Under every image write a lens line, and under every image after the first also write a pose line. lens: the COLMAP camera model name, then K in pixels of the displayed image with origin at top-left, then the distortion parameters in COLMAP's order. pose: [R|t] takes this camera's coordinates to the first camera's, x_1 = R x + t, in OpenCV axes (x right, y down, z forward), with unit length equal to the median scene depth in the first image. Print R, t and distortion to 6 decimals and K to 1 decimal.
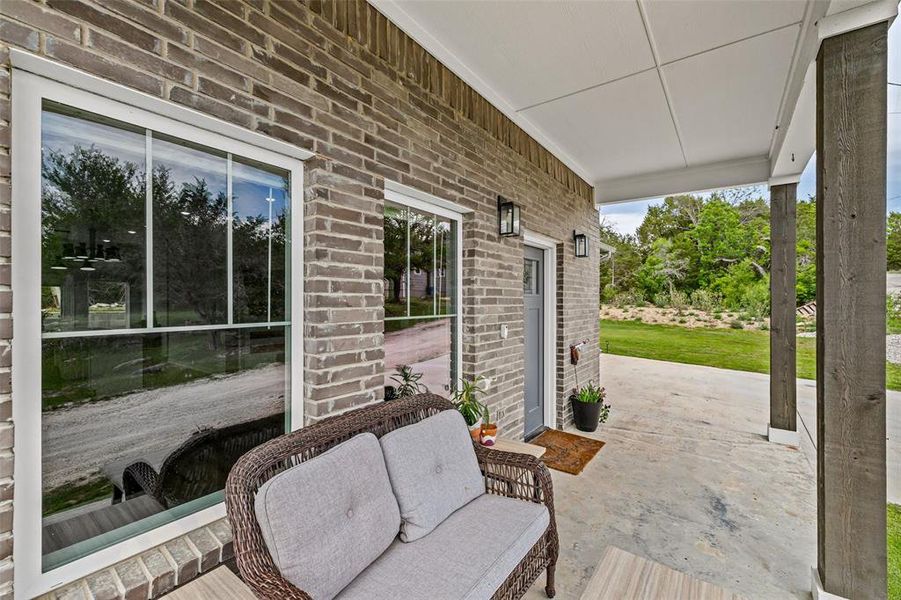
lens RADIAL K [[381.5, 0, 451.3], [0, 381.5, 301.5], [0, 0, 1]] dist [0.002872, -0.000417]
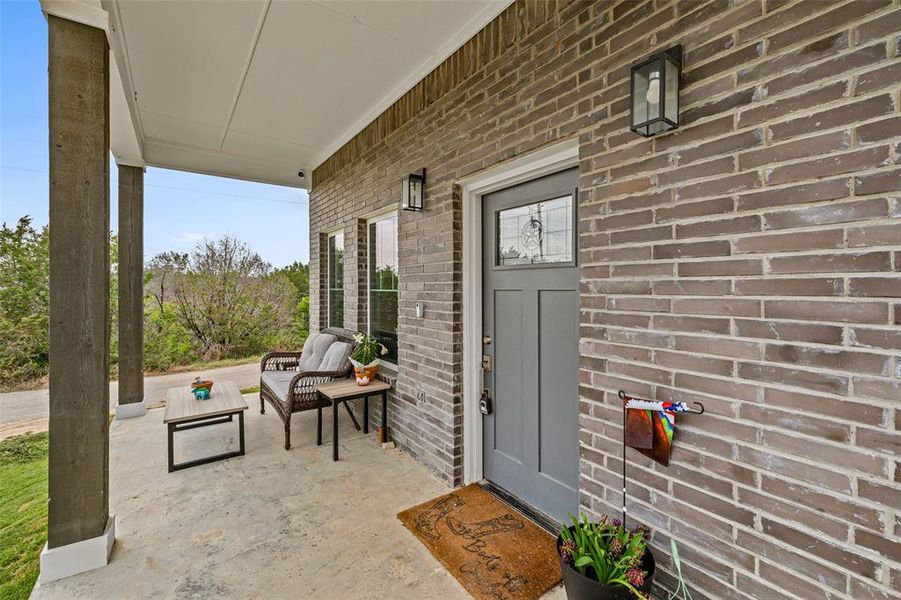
lens RADIAL K [[381.5, 0, 451.4], [0, 381.5, 291.5], [0, 0, 1]] dist [0.002872, -0.000417]
pose [[-0.313560, 0.011459, -0.949499, 0.979695], [-0.000690, 0.999924, 0.012295, 0.019424], [0.949568, 0.004511, -0.313528, 1.322265]]
